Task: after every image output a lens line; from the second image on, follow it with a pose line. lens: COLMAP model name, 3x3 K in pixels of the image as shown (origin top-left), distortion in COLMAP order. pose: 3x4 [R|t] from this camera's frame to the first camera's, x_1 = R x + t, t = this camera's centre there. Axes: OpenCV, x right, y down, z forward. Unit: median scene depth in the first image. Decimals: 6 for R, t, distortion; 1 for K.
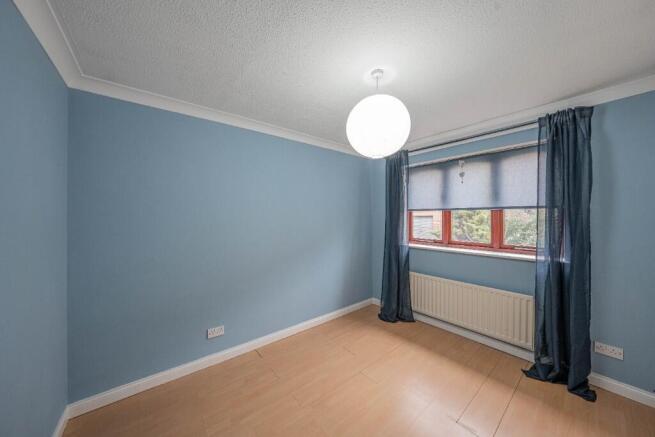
lens RADIAL K [[229.7, 0, 328.5], [0, 229.7, 216.5], [0, 0, 1]] dist [-0.001593, 0.000073]
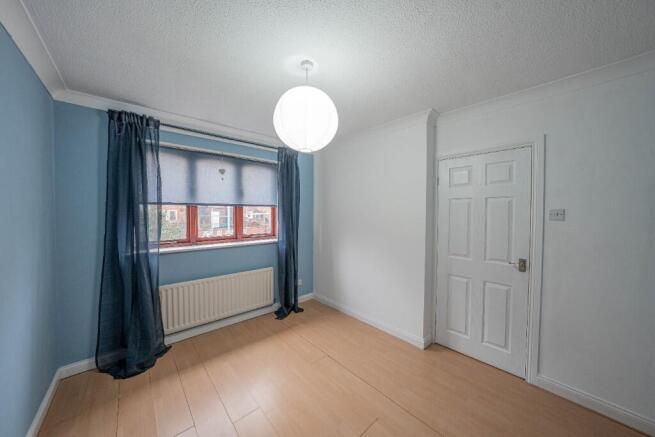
lens RADIAL K [[229.7, 0, 328.5], [0, 229.7, 216.5], [0, 0, 1]] dist [-0.001593, 0.000073]
pose [[-0.038154, -0.016872, 0.999129, -0.399568], [-0.002067, 0.999857, 0.016805, 0.001462], [-0.999270, -0.001424, -0.038183, 0.482190]]
